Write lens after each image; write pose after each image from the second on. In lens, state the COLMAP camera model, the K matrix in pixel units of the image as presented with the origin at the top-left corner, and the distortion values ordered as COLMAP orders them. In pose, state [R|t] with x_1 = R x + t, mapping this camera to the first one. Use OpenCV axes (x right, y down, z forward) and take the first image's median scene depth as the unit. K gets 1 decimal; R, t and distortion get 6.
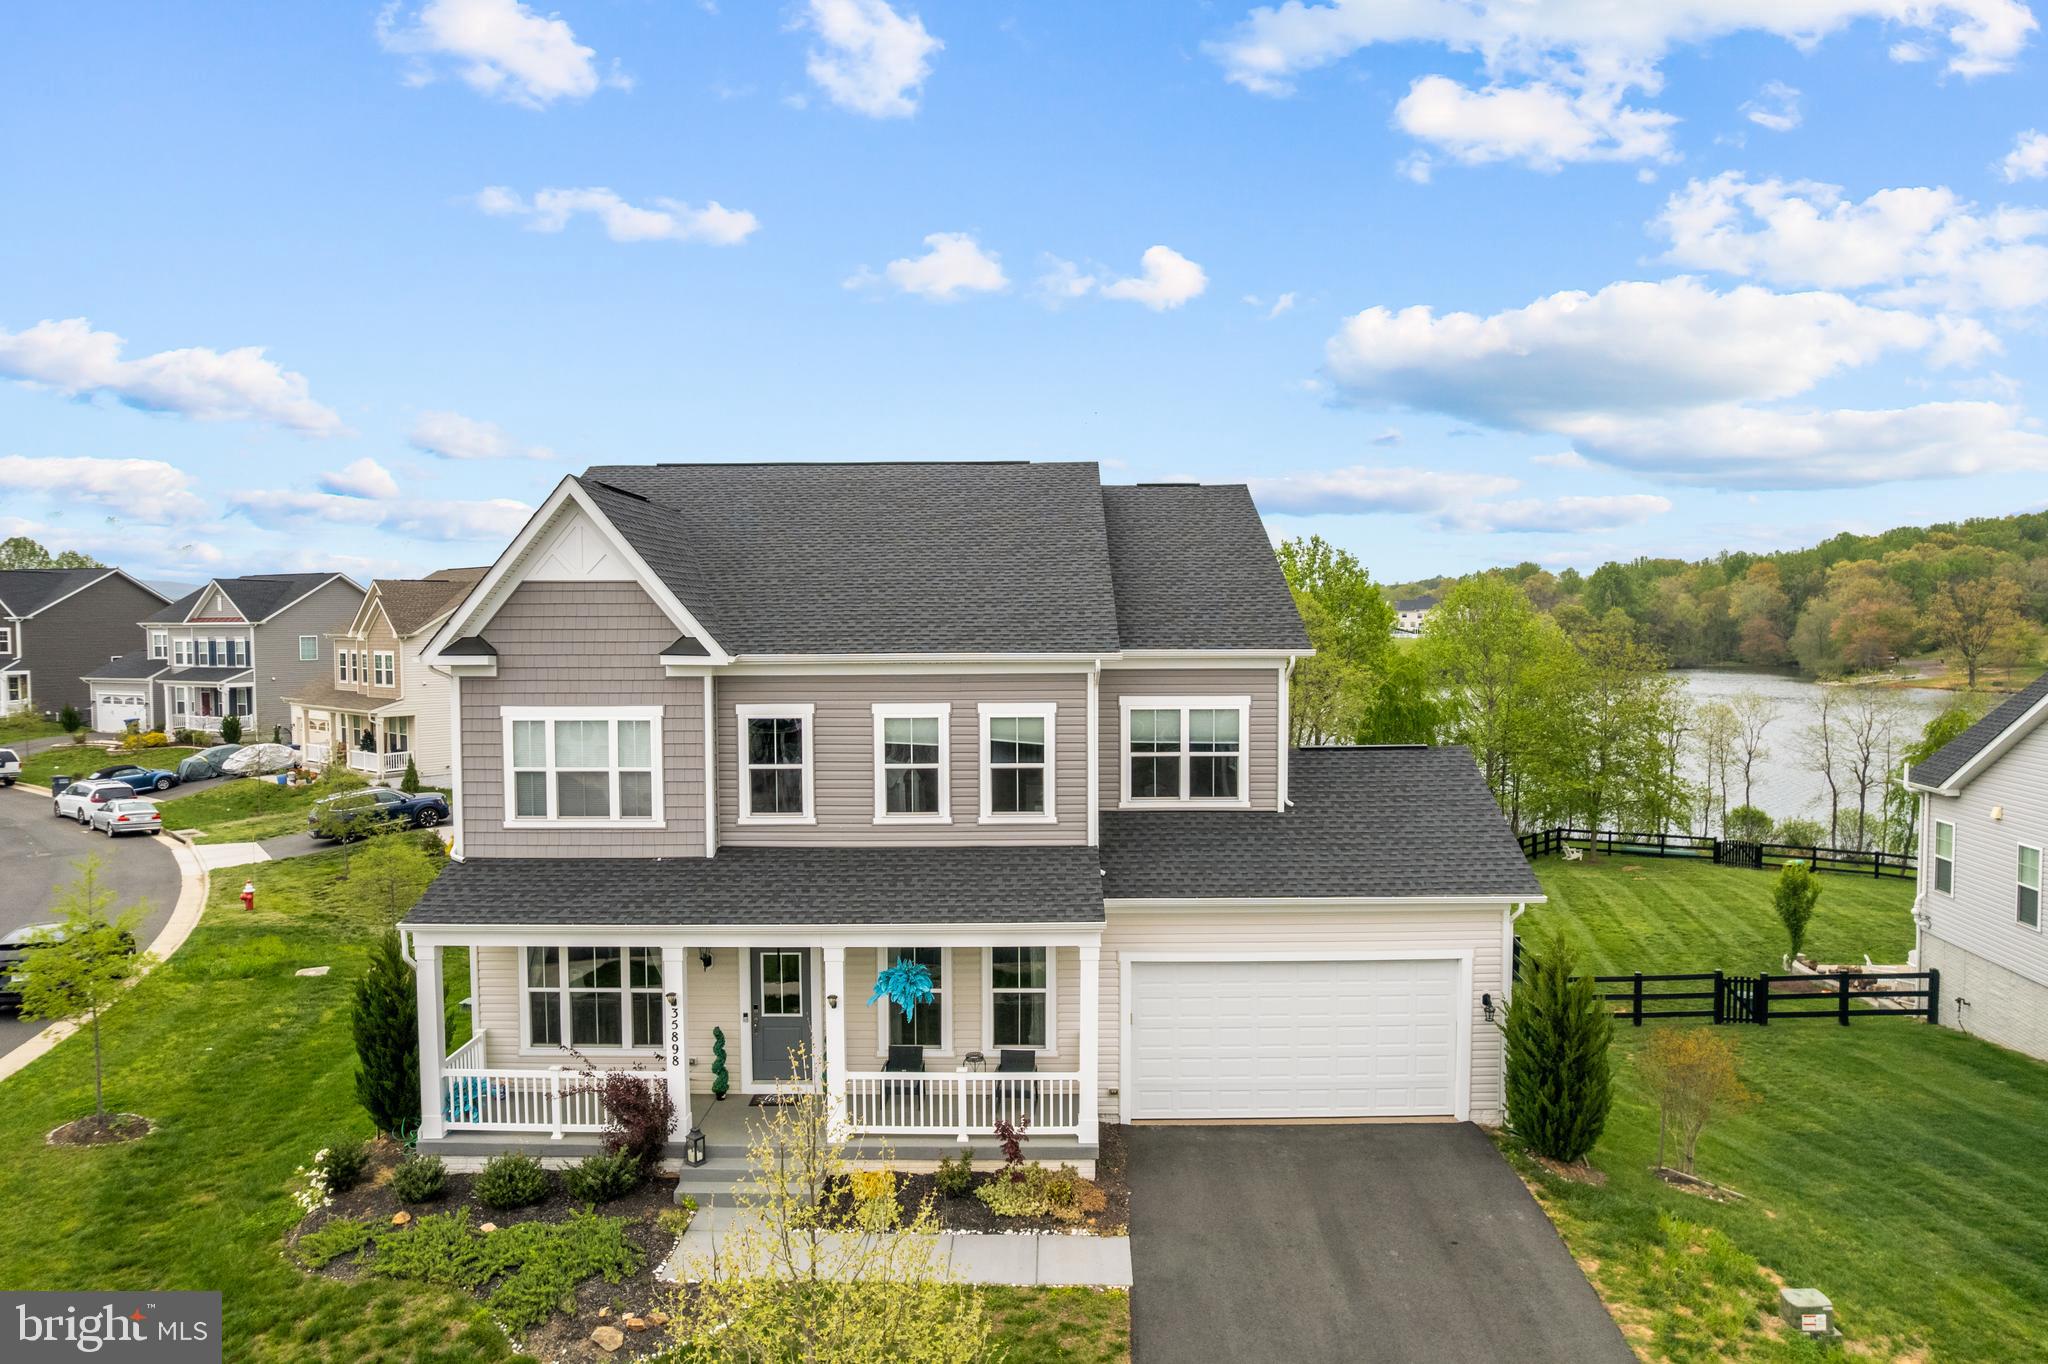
lens RADIAL K [[1330.5, 0, 1029.4], [0, 1330.5, 681.9], [0, 0, 1]] dist [-0.091278, 0.093362]
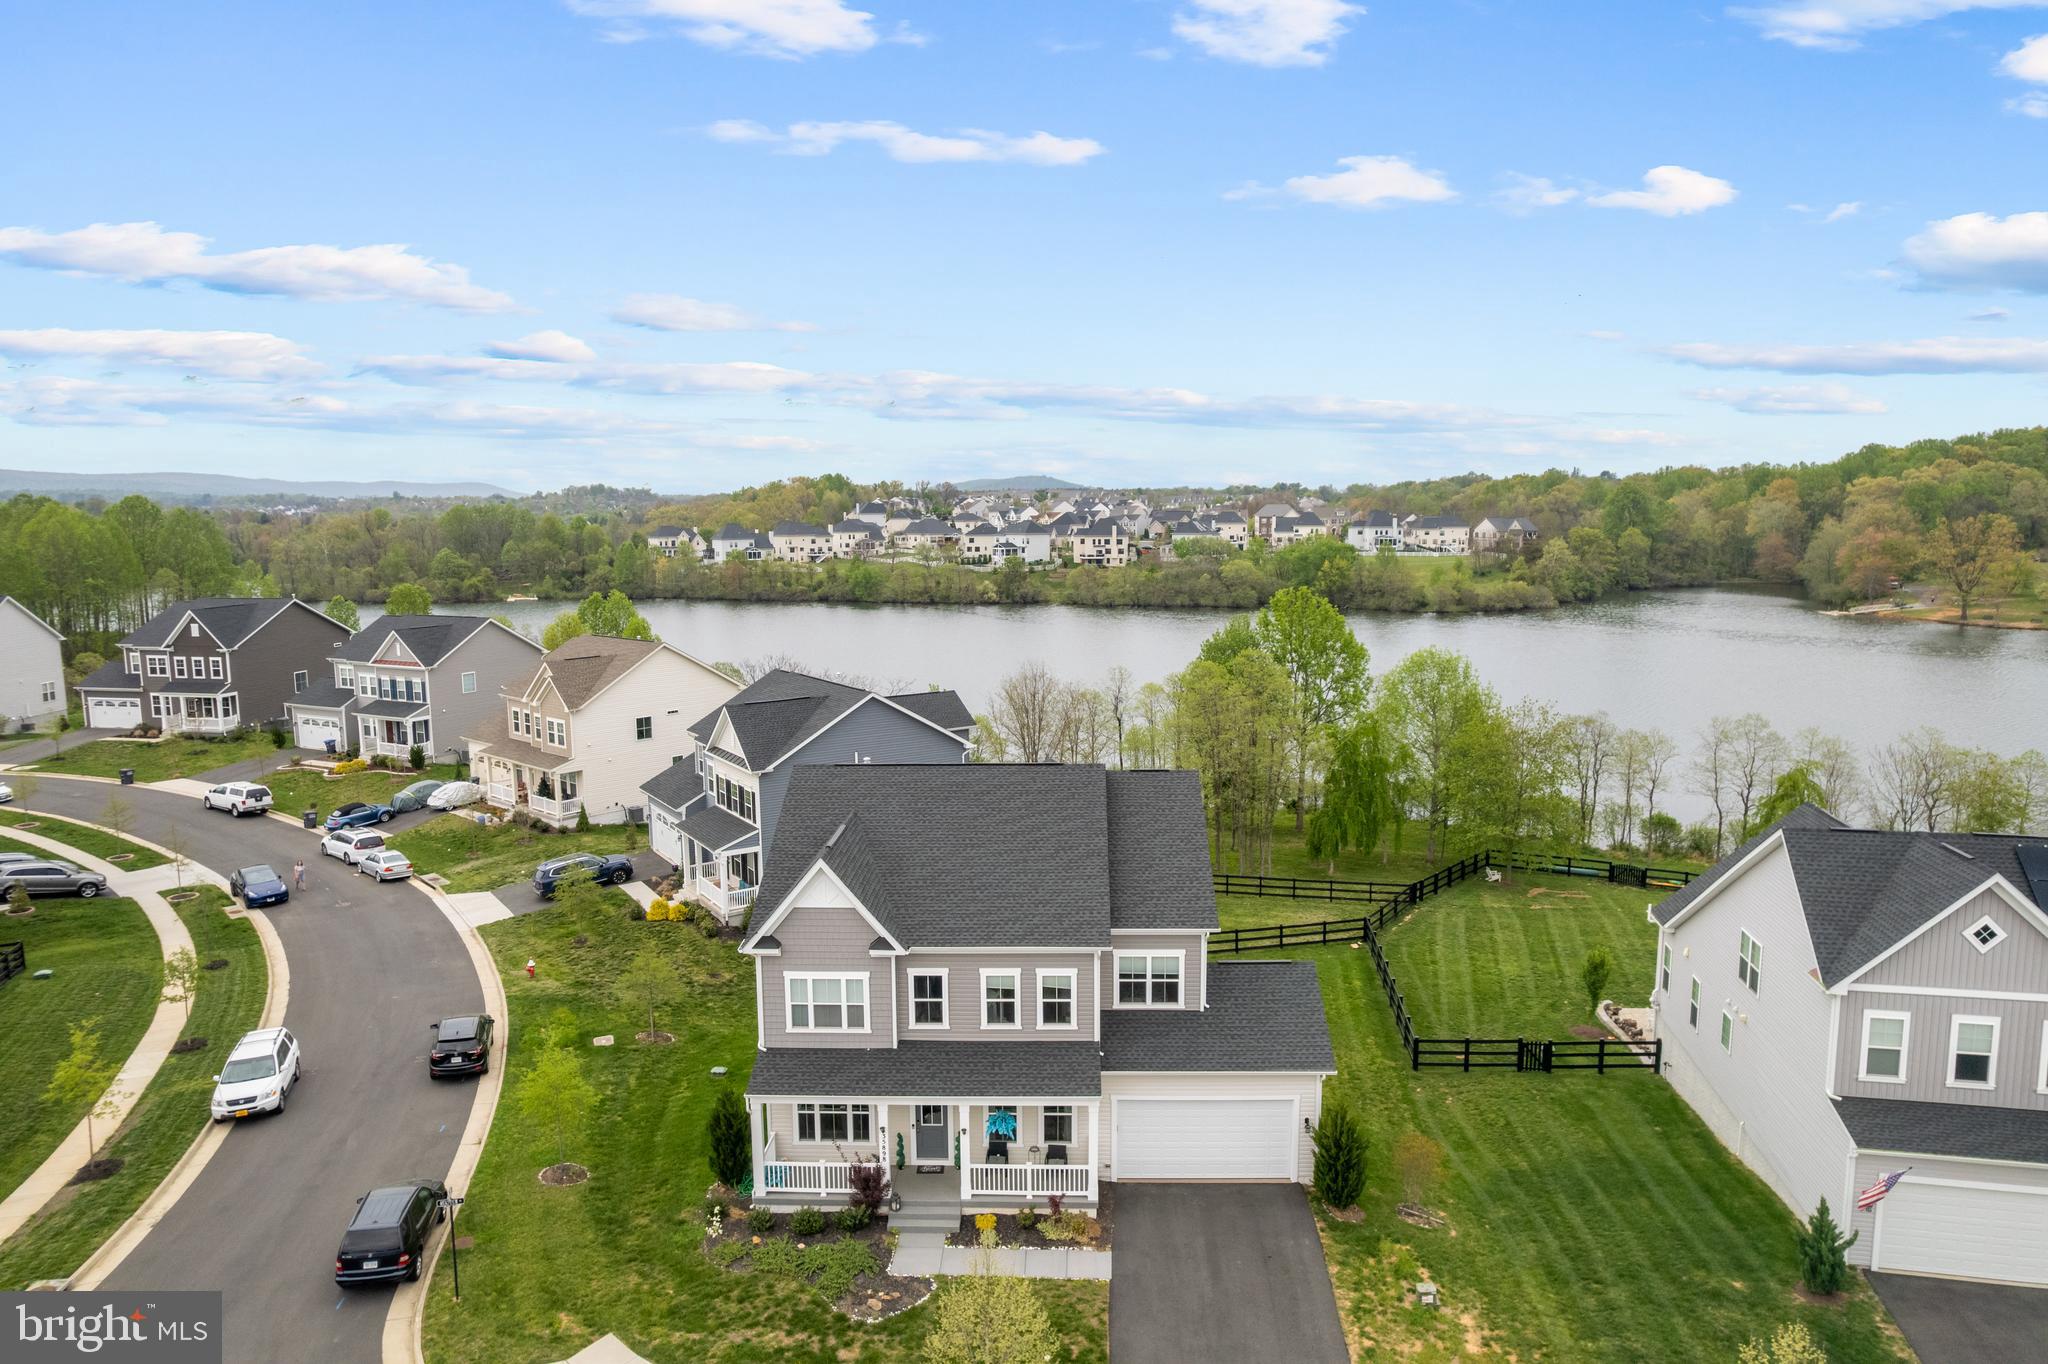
lens RADIAL K [[1316.5, 0, 1028.8], [0, 1316.5, 685.5], [0, 0, 1]] dist [-0.083525, 0.083512]
pose [[0.999645, -0.001467, -0.026608, 0.001424], [0.003827, 0.996037, 0.088857, -0.544112], [0.026372, -0.088927, 0.995689, -0.807468]]
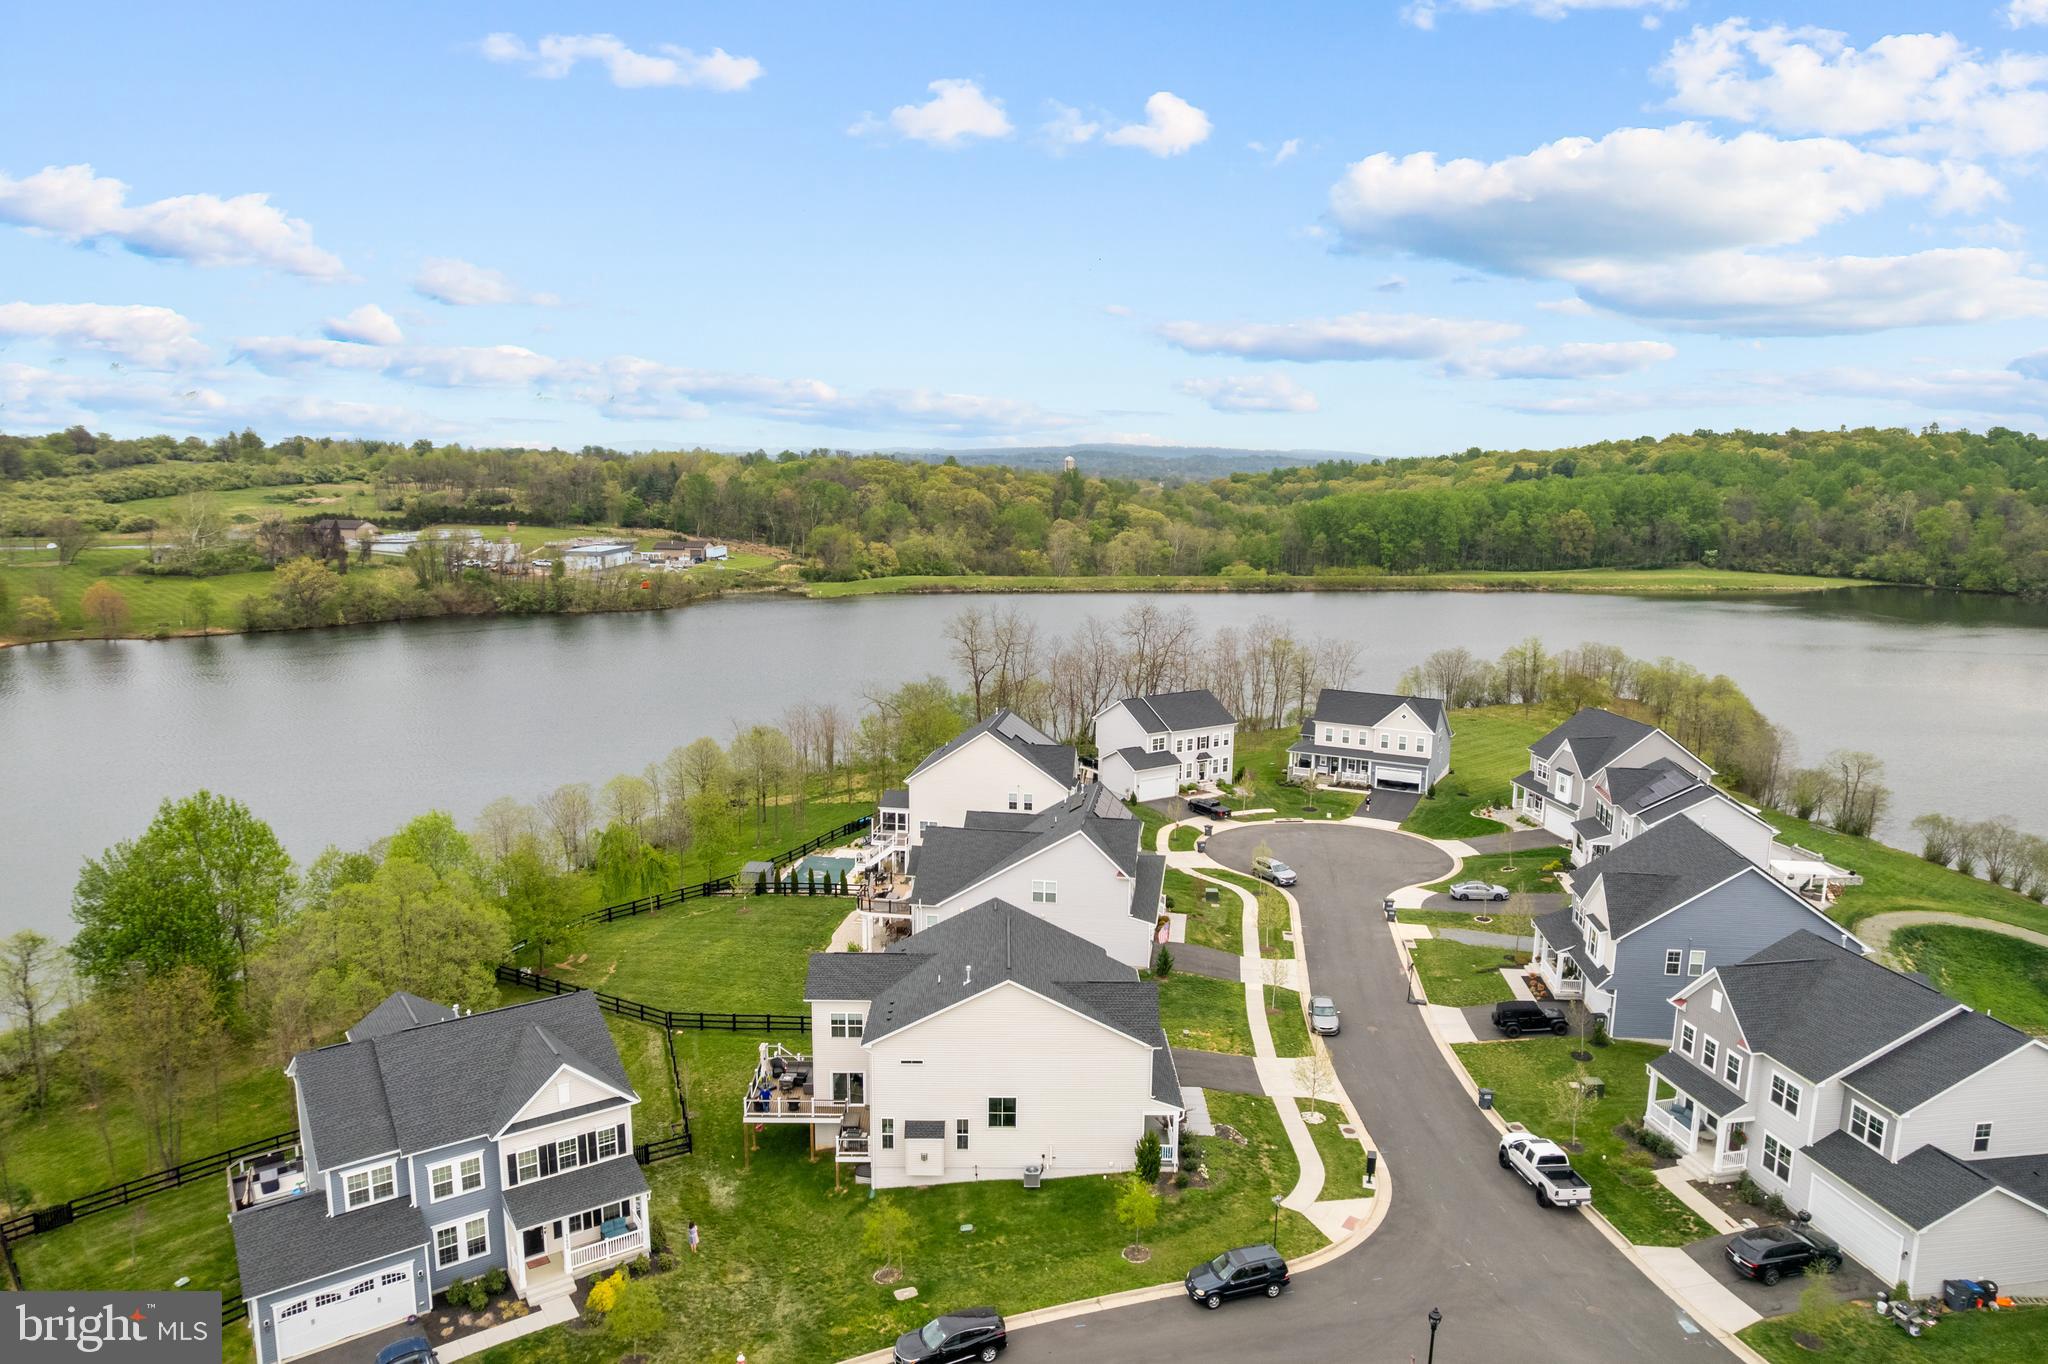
lens RADIAL K [[1312.3, 0, 1028.3], [0, 1312.3, 683.9], [0, 0, 1]] dist [-0.066656, 0.058093]
pose [[-0.010744, -0.172531, 0.984945, -3.592733], [0.036156, 0.984291, 0.172811, -1.530537], [-0.999288, 0.037468, -0.004337, 1.293432]]
